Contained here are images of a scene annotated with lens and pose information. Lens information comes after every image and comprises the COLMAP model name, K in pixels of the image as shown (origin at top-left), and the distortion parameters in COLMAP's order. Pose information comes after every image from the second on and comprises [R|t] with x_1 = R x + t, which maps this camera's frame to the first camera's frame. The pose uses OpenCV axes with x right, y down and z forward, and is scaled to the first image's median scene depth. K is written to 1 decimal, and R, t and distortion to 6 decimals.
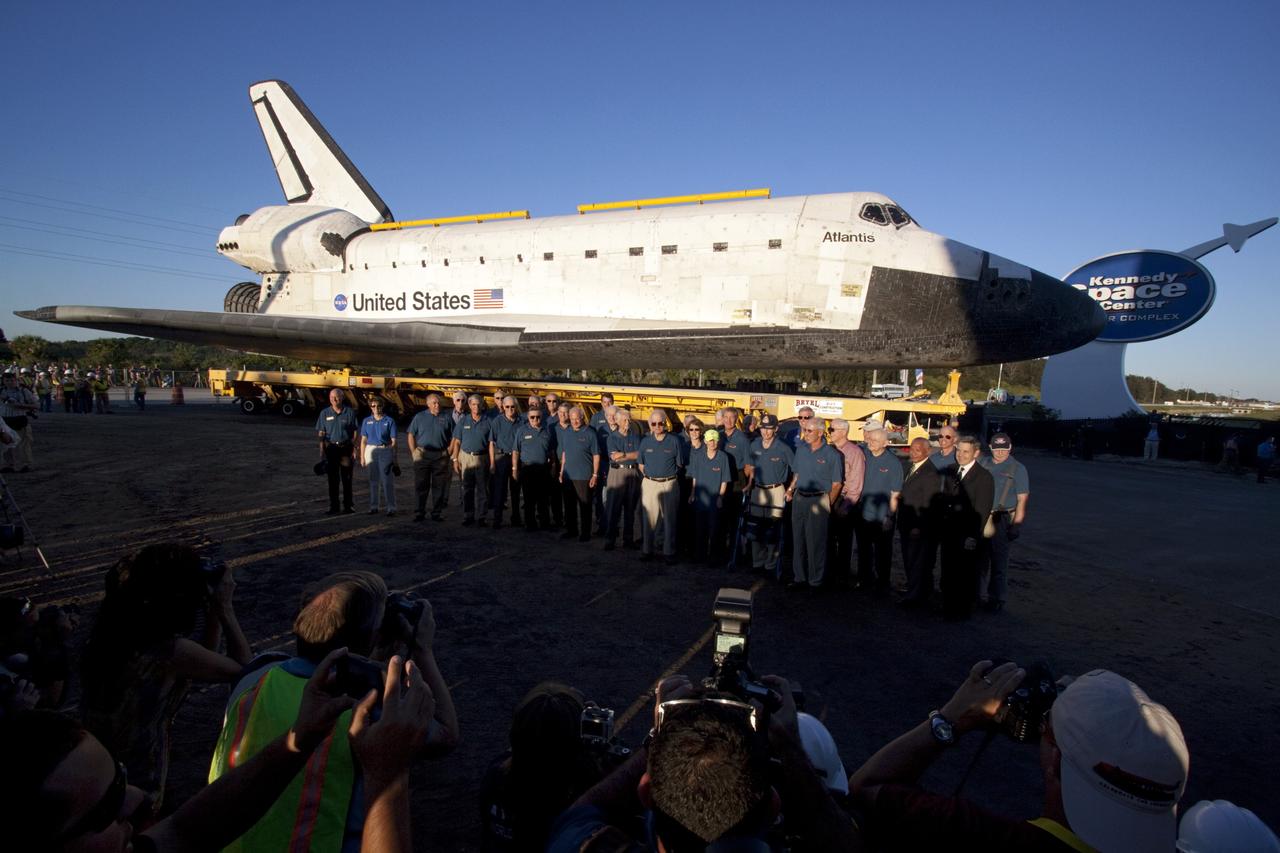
lens RADIAL K [[577.2, 0, 652.9], [0, 577.2, 443.9], [0, 0, 1]] dist [-0.014806, 0.000594]
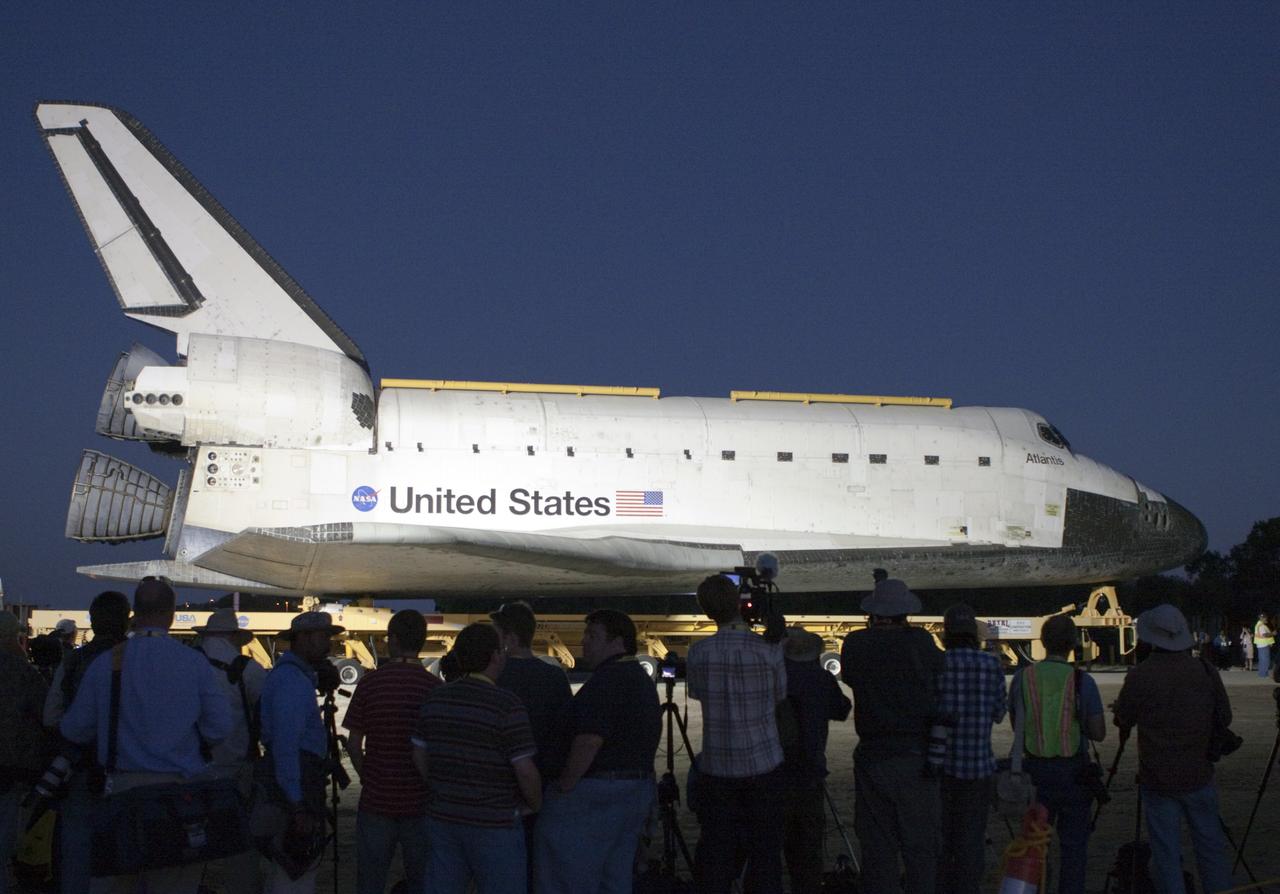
lens RADIAL K [[1600.8, 0, 640.0], [0, 1600.8, 447.0], [0, 0, 1]] dist [-0.113931, 0.076749]
pose [[0.810151, 0.029575, 0.585475, -1.525141], [0.095258, 0.978812, -0.181256, 0.053739], [-0.578430, 0.202616, 0.790168, -0.666933]]
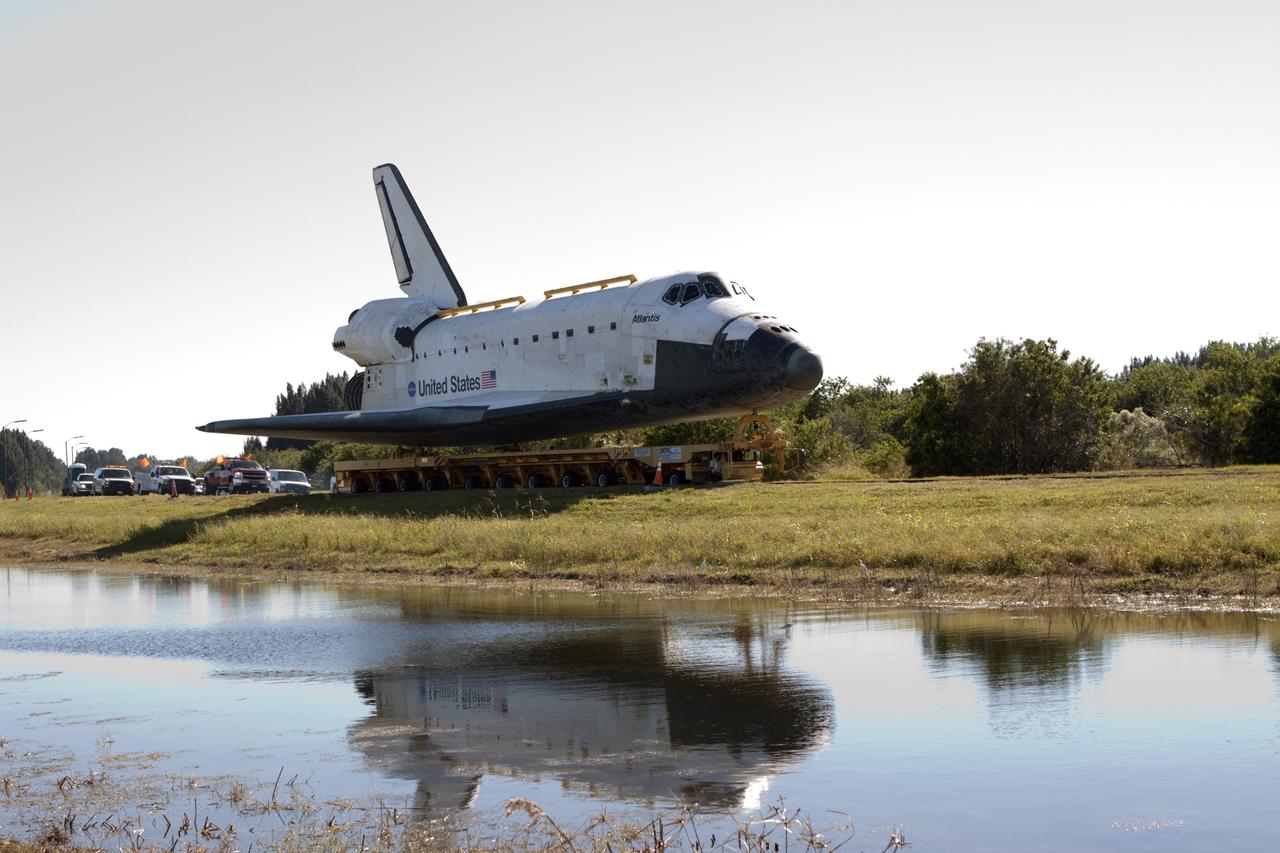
lens RADIAL K [[2222.0, 0, 640.0], [0, 2222.0, 426.5], [0, 0, 1]] dist [-0.008802, 0.052517]
pose [[0.793620, -0.077226, -0.603493, 2.595260], [-0.005261, 0.991003, -0.133733, 0.423280], [0.608392, 0.109308, 0.786073, -2.251845]]
